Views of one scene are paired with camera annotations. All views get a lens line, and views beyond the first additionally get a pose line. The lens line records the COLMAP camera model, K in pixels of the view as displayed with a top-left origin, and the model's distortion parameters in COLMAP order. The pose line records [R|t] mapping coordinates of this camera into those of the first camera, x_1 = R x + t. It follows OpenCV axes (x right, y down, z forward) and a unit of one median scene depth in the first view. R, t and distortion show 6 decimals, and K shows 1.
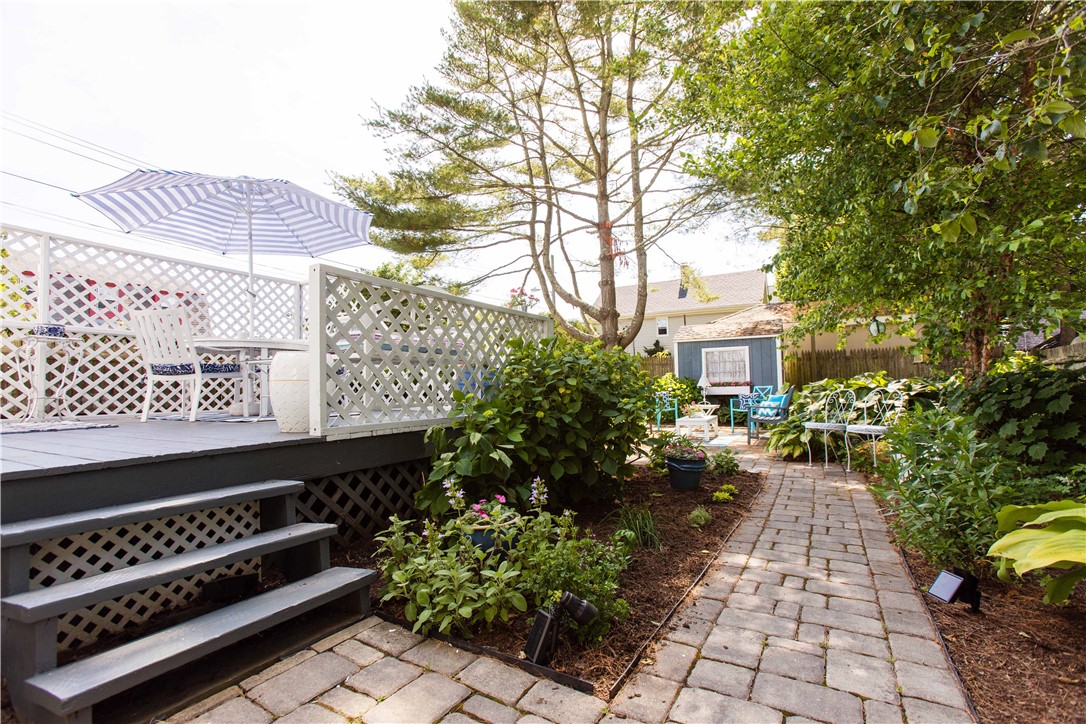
lens RADIAL K [[495.2, 0, 543.0], [0, 495.2, 362.0], [0, 0, 1]] dist [-0.000753, 0.000062]
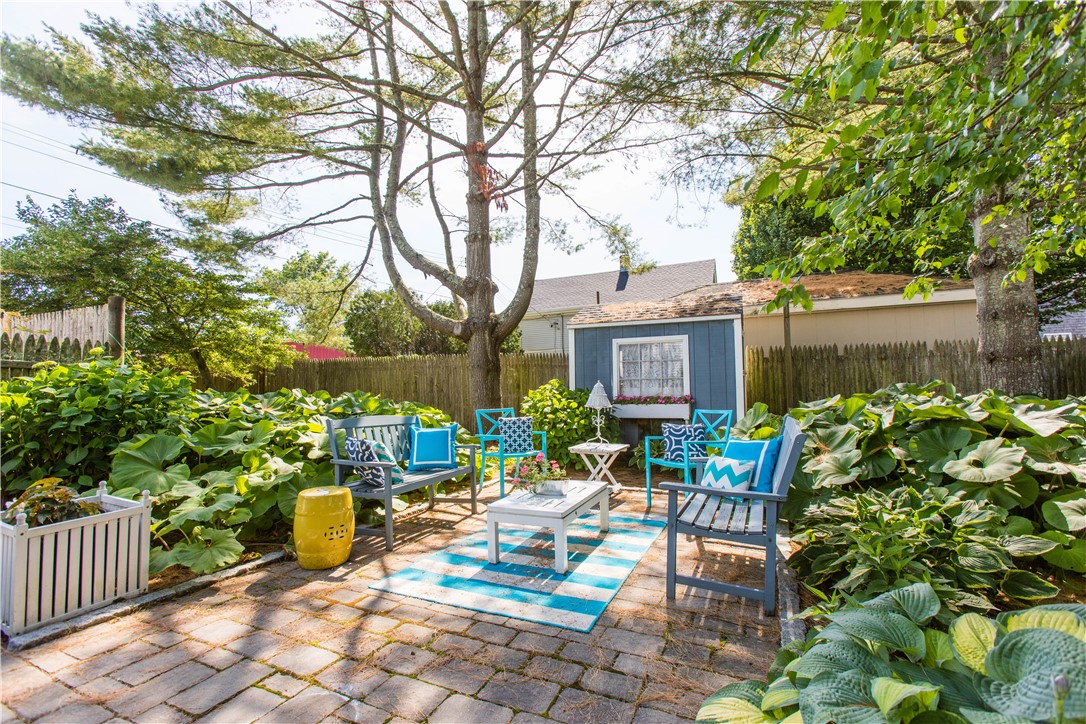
lens RADIAL K [[495.2, 0, 543.0], [0, 495.2, 362.0], [0, 0, 1]] dist [-0.000753, 0.000062]
pose [[0.995739, 0.012148, 0.091412, 0.174495], [-0.011268, 0.999885, -0.010135, 0.006833], [-0.091525, 0.009062, 0.995762, 0.395519]]
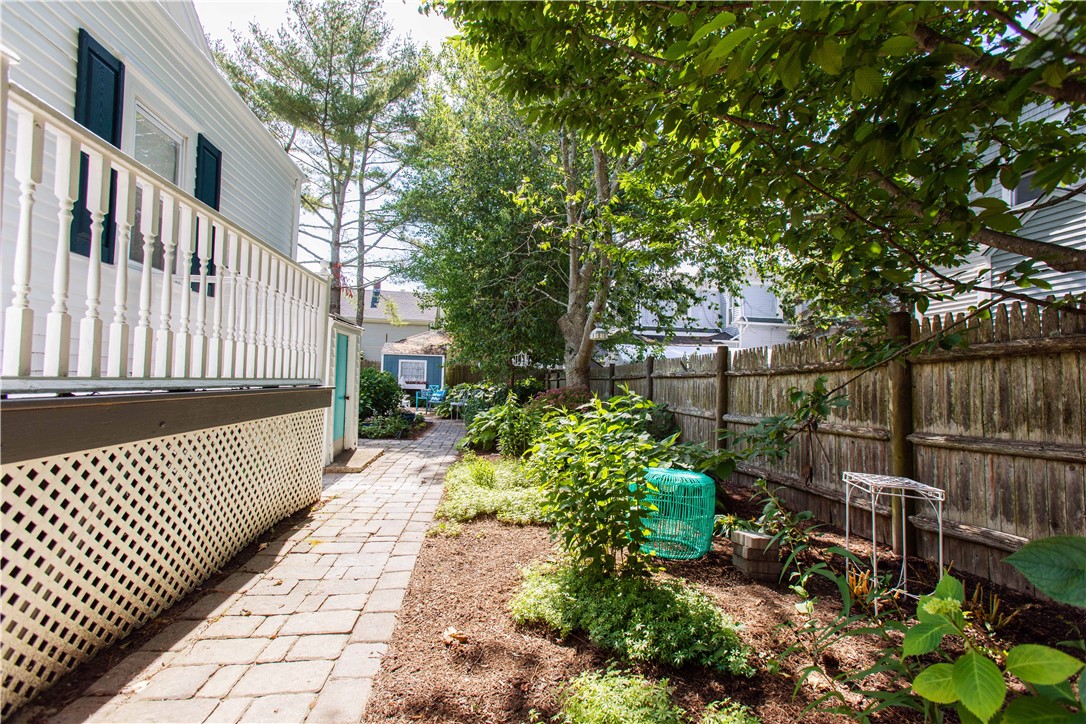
lens RADIAL K [[495.2, 0, 543.0], [0, 495.2, 362.0], [0, 0, 1]] dist [-0.000753, 0.000062]
pose [[0.796347, 0.064878, 0.601350, -0.259524], [-0.076187, 0.997071, -0.006679, -0.042283], [-0.600022, -0.040496, 0.798958, -0.534409]]
